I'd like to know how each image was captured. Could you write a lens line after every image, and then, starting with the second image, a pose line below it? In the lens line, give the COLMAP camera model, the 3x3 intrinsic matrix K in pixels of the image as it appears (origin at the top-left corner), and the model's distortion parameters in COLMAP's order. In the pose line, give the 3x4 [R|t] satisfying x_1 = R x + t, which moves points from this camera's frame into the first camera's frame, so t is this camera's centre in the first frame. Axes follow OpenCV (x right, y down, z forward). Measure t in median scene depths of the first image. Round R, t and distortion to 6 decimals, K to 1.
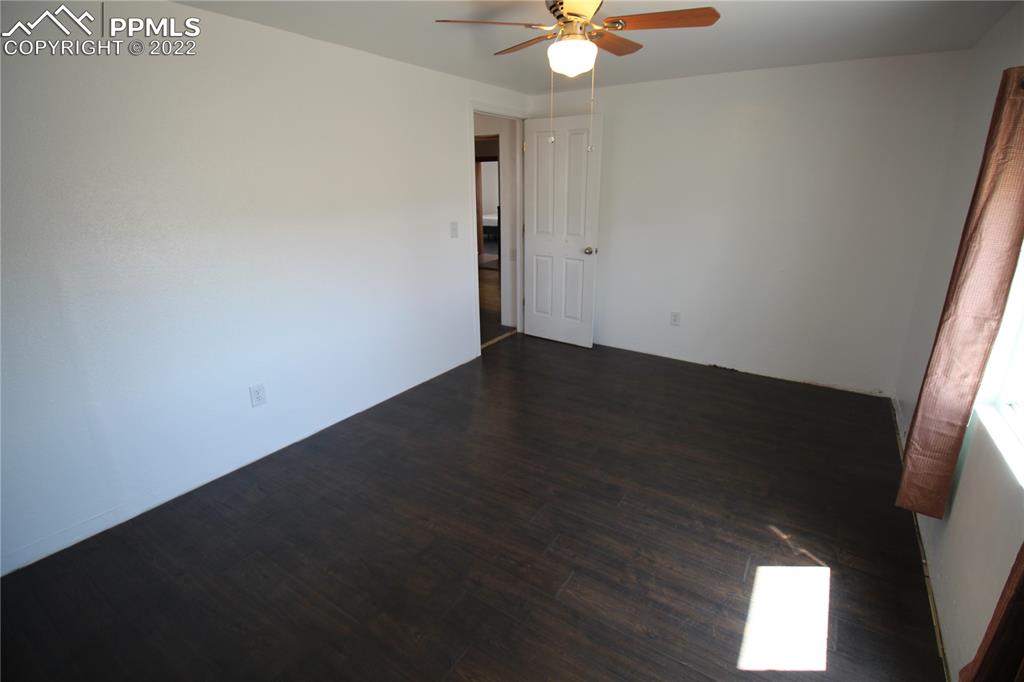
lens RADIAL K [[473.7, 0, 518.1], [0, 473.7, 331.3], [0, 0, 1]] dist [0.002385, -0.014550]
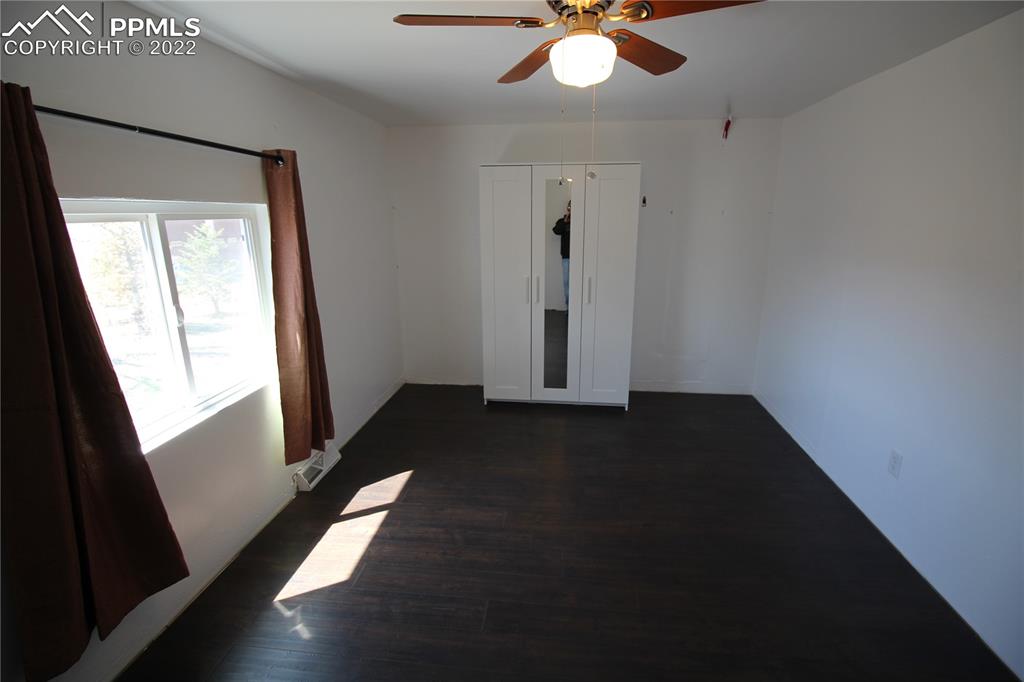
lens RADIAL K [[473.7, 0, 518.1], [0, 473.7, 331.3], [0, 0, 1]] dist [0.002385, -0.014550]
pose [[-0.889922, 0.108843, -0.442936, 0.604178], [-0.134851, 0.864911, 0.483470, -0.578707], [0.435722, 0.489981, -0.755026, 1.777700]]
